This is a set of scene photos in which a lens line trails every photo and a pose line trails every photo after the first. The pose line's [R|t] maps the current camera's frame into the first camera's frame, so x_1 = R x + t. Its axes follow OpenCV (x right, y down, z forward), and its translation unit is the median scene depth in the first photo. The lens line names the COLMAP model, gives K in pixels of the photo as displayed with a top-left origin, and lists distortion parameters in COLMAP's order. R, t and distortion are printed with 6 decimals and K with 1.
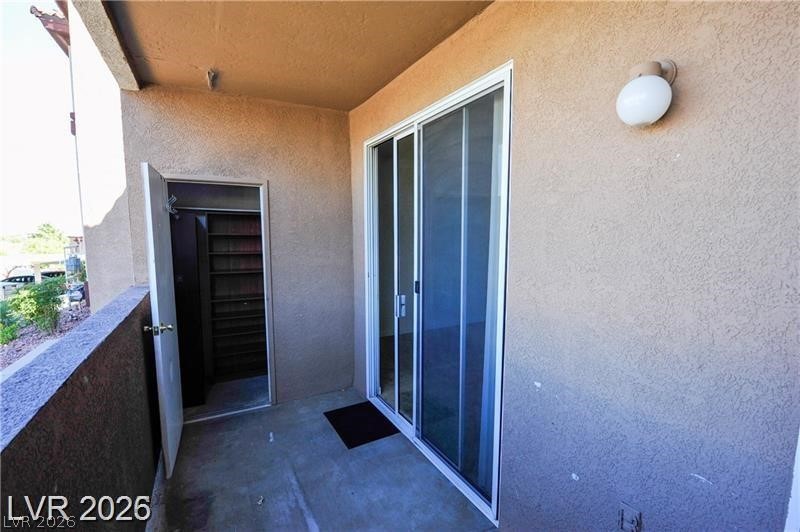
lens RADIAL K [[351.9, 0, 400.0], [0, 351.9, 266.0], [0, 0, 1]] dist [-0.009468, -0.000176]
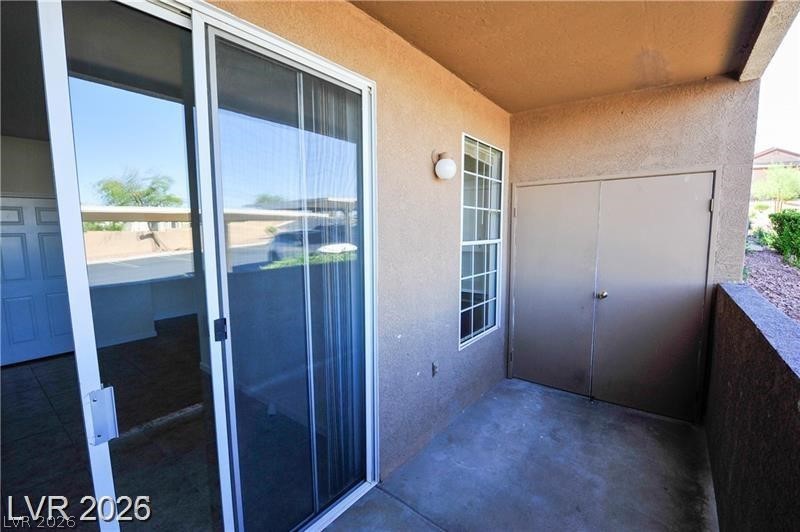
lens RADIAL K [[351.9, 0, 400.0], [0, 351.9, 266.0], [0, 0, 1]] dist [-0.009468, -0.000176]
pose [[-0.389696, -0.096355, 0.915889, -0.675691], [0.092439, 0.985397, 0.142998, -0.110797], [-0.916293, 0.140389, -0.375098, 1.148732]]
